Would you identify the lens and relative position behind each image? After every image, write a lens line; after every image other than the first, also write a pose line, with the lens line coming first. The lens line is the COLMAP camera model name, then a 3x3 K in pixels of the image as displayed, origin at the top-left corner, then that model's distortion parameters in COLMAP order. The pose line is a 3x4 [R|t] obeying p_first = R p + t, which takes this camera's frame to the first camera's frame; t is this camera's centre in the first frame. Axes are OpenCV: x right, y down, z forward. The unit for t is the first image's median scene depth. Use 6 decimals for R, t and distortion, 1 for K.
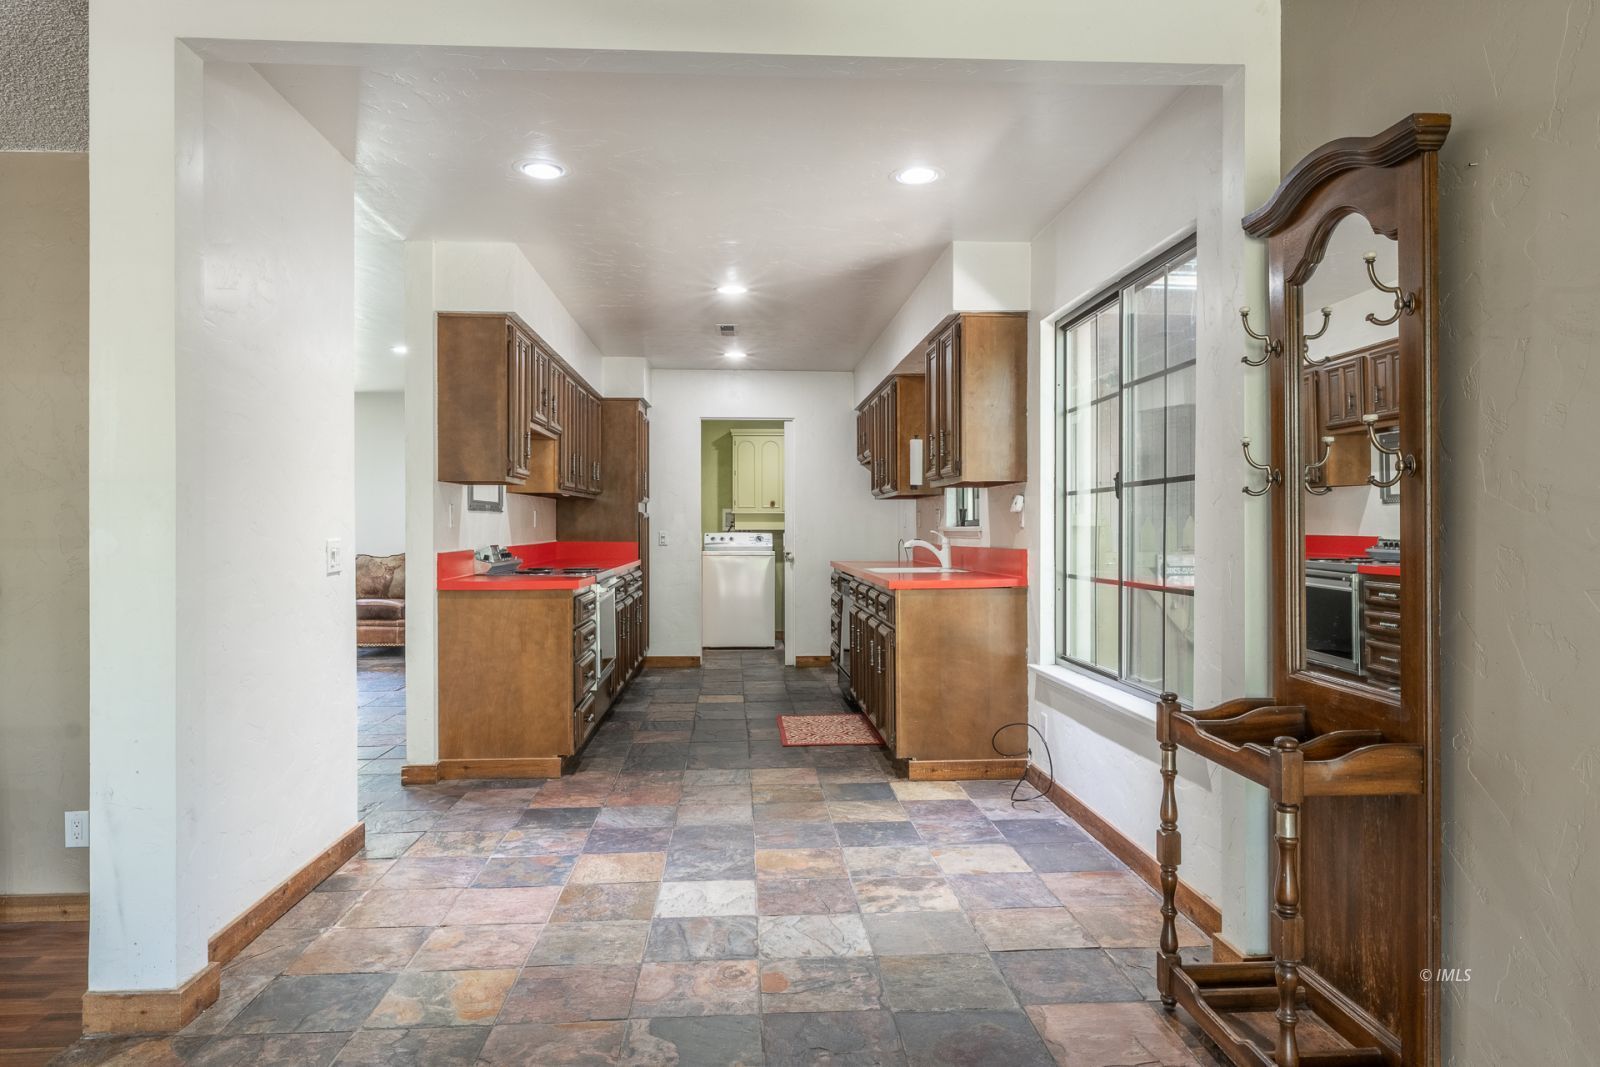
lens RADIAL K [[854.9, 0, 796.3], [0, 854.9, 524.3], [0, 0, 1]] dist [-0.004394, -0.001243]
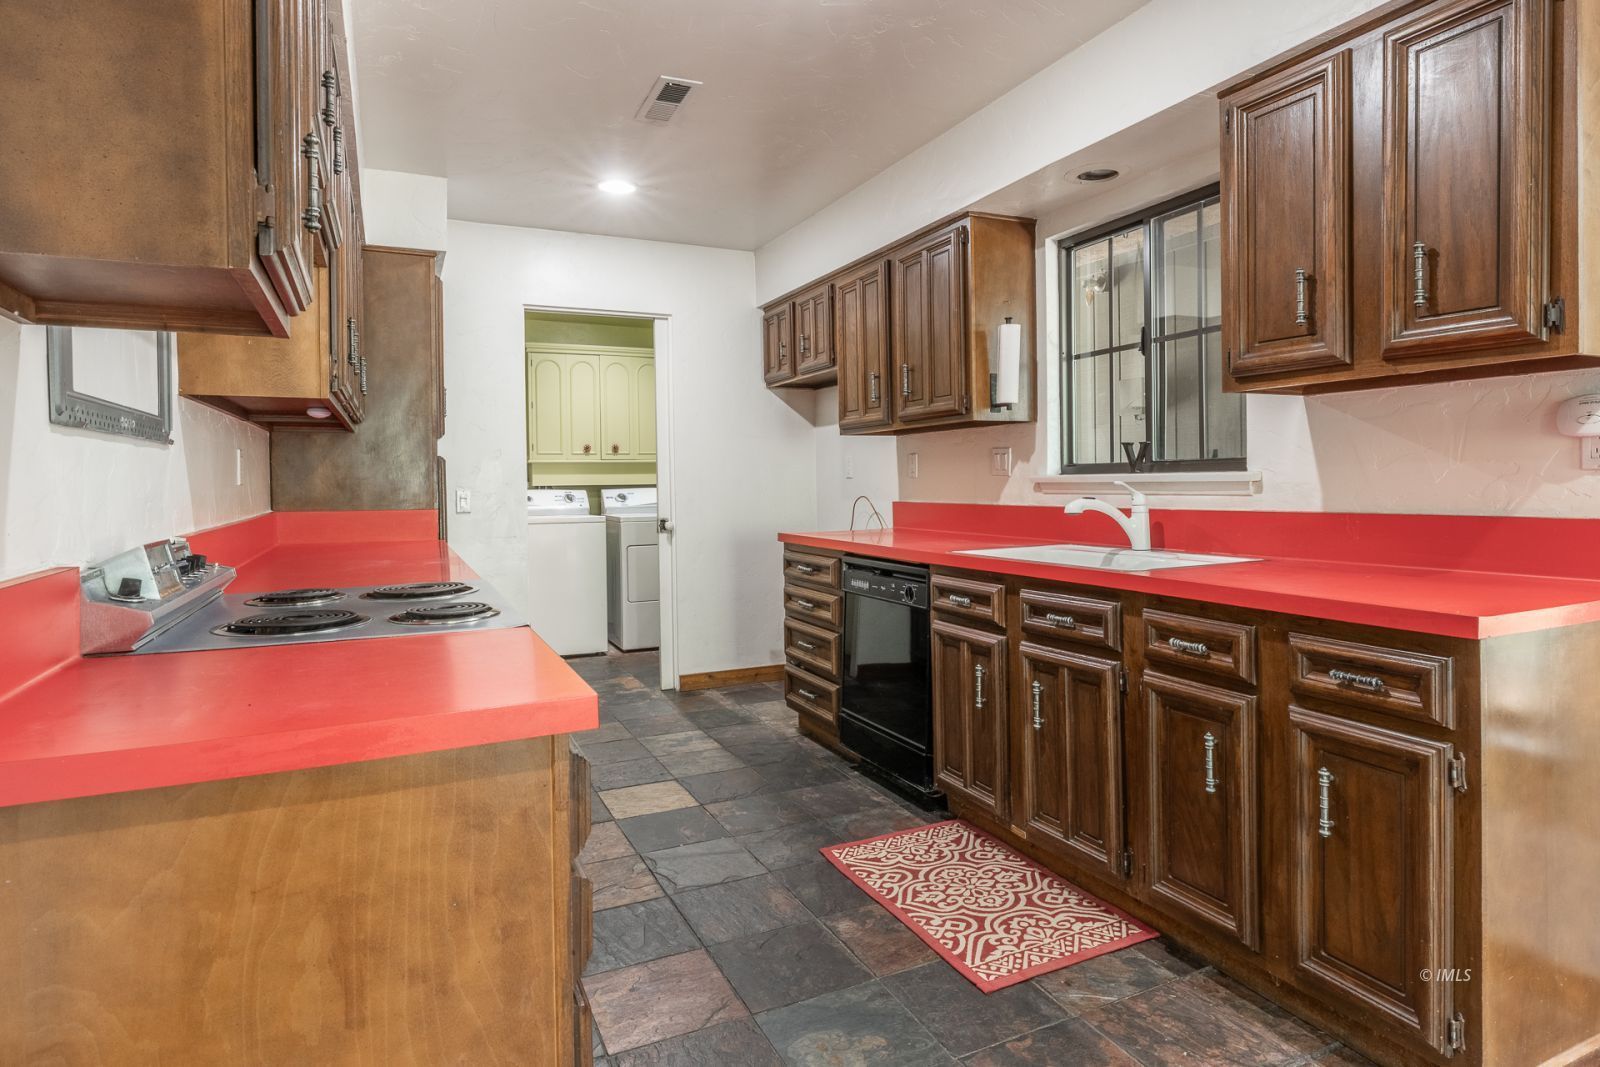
lens RADIAL K [[832.1, 0, 799.6], [0, 832.1, 489.7], [0, 0, 1]] dist [-0.023620, -0.000029]
pose [[0.936761, -0.015084, 0.349644, -0.214041], [0.010458, 0.999831, 0.015115, 0.003066], [-0.349813, -0.010503, 0.936761, 0.573377]]
